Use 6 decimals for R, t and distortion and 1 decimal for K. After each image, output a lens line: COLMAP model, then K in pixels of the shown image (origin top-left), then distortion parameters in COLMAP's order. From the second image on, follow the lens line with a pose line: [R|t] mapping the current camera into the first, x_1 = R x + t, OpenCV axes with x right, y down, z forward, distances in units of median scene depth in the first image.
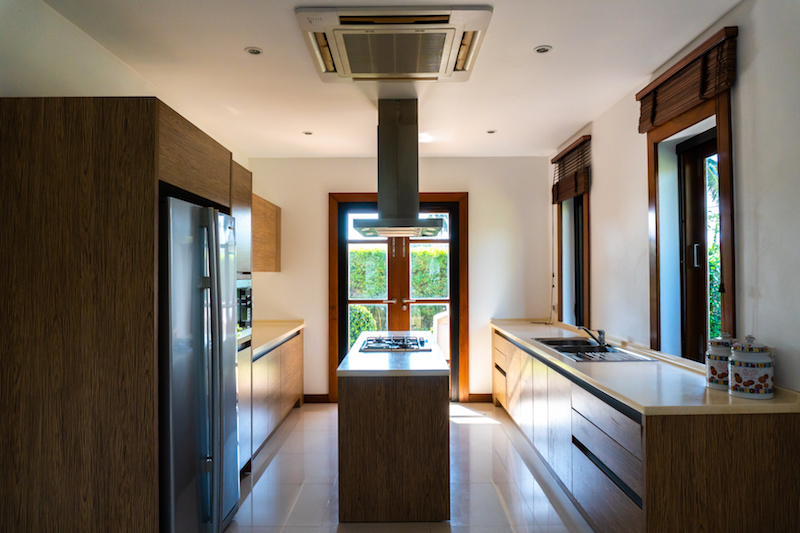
lens RADIAL K [[538.7, 0, 398.7], [0, 538.7, 268.4], [0, 0, 1]] dist [-0.007817, -0.008823]
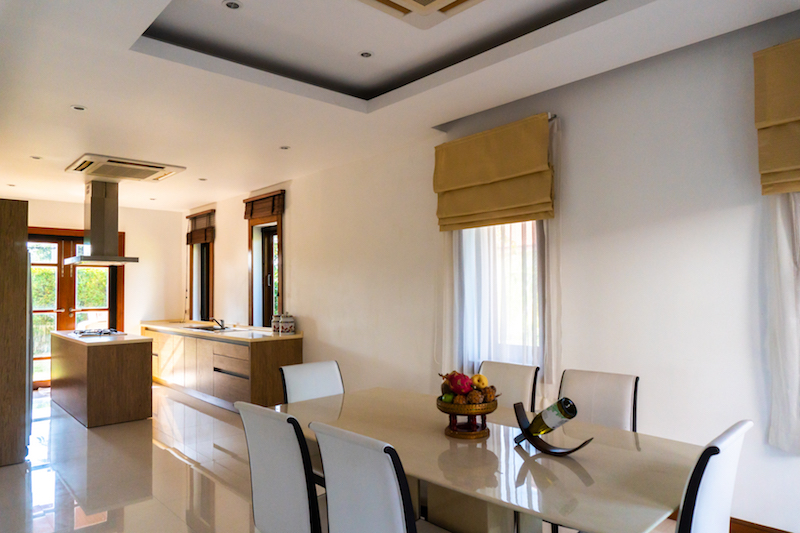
lens RADIAL K [[538.7, 0, 398.7], [0, 538.7, 268.4], [0, 0, 1]] dist [-0.007817, -0.008823]
pose [[0.739095, 0.024034, 0.673173, -0.475158], [-0.002478, 0.999454, -0.032962, -0.001452], [-0.673597, 0.022694, 0.738750, -0.870547]]
